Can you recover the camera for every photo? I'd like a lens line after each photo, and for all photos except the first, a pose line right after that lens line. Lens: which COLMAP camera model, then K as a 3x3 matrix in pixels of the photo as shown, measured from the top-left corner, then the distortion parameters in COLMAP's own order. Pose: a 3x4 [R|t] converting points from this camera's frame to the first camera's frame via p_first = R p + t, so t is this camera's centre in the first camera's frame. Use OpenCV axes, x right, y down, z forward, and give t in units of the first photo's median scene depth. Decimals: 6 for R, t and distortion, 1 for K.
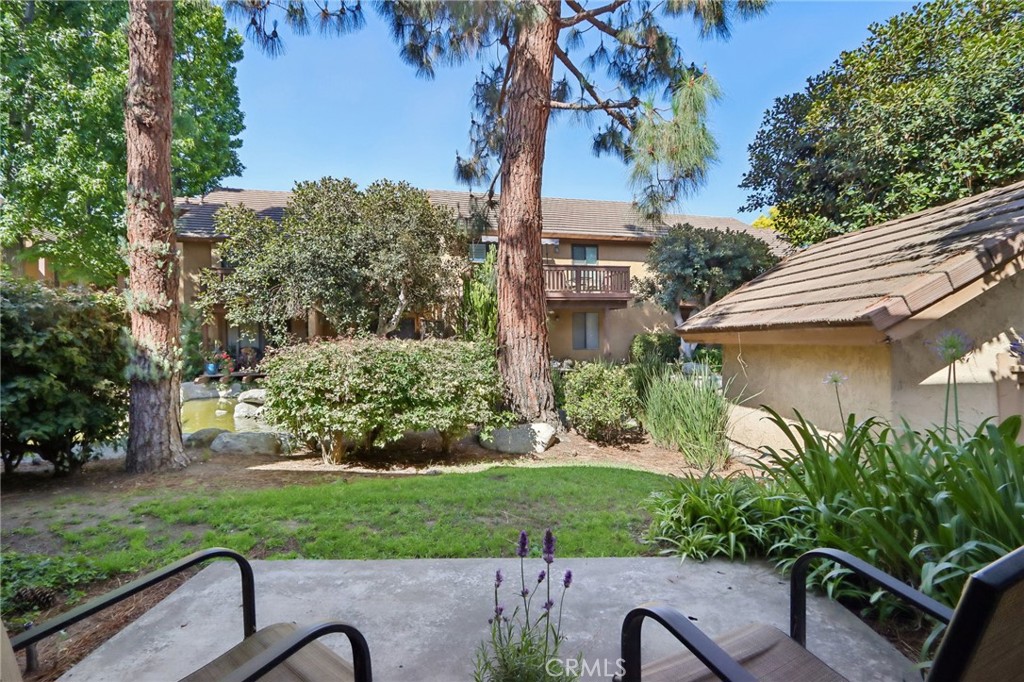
lens RADIAL K [[476.2, 0, 511.7], [0, 476.2, 341.2], [0, 0, 1]] dist [-0.000033, 0.000000]
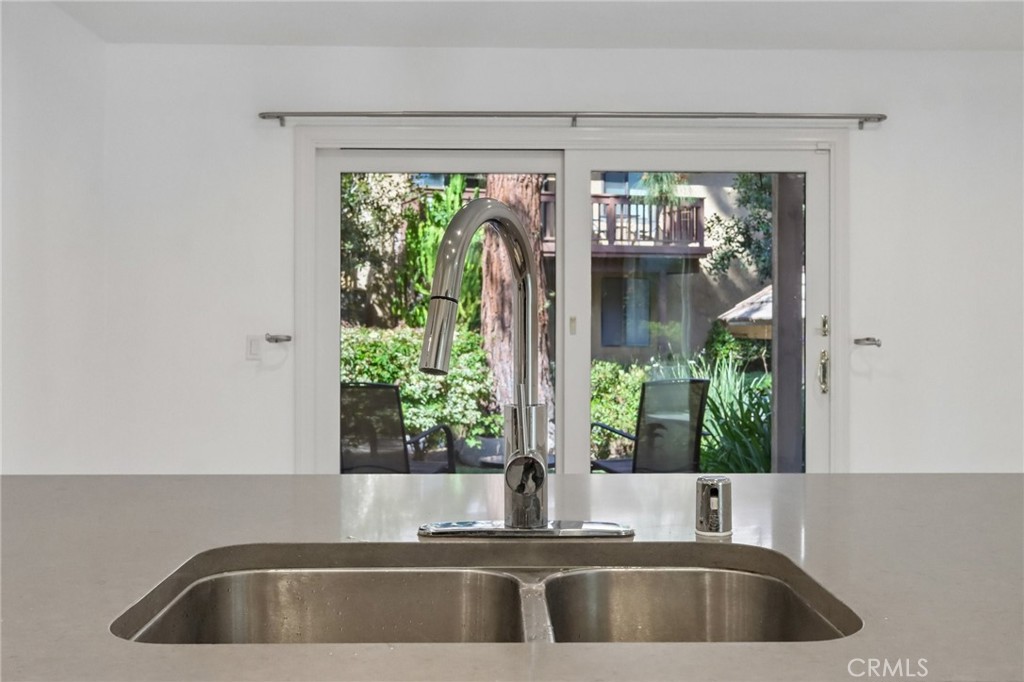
lens RADIAL K [[1104.4, 0, 511.9], [0, 1104.4, 339.2], [0, 0, 1]] dist [0.058981, 0.000000]
pose [[0.999347, 0.015901, 0.032457, -0.051508], [-0.016256, 0.999811, 0.010689, -0.008756], [-0.032281, -0.011210, 0.999416, -1.030259]]
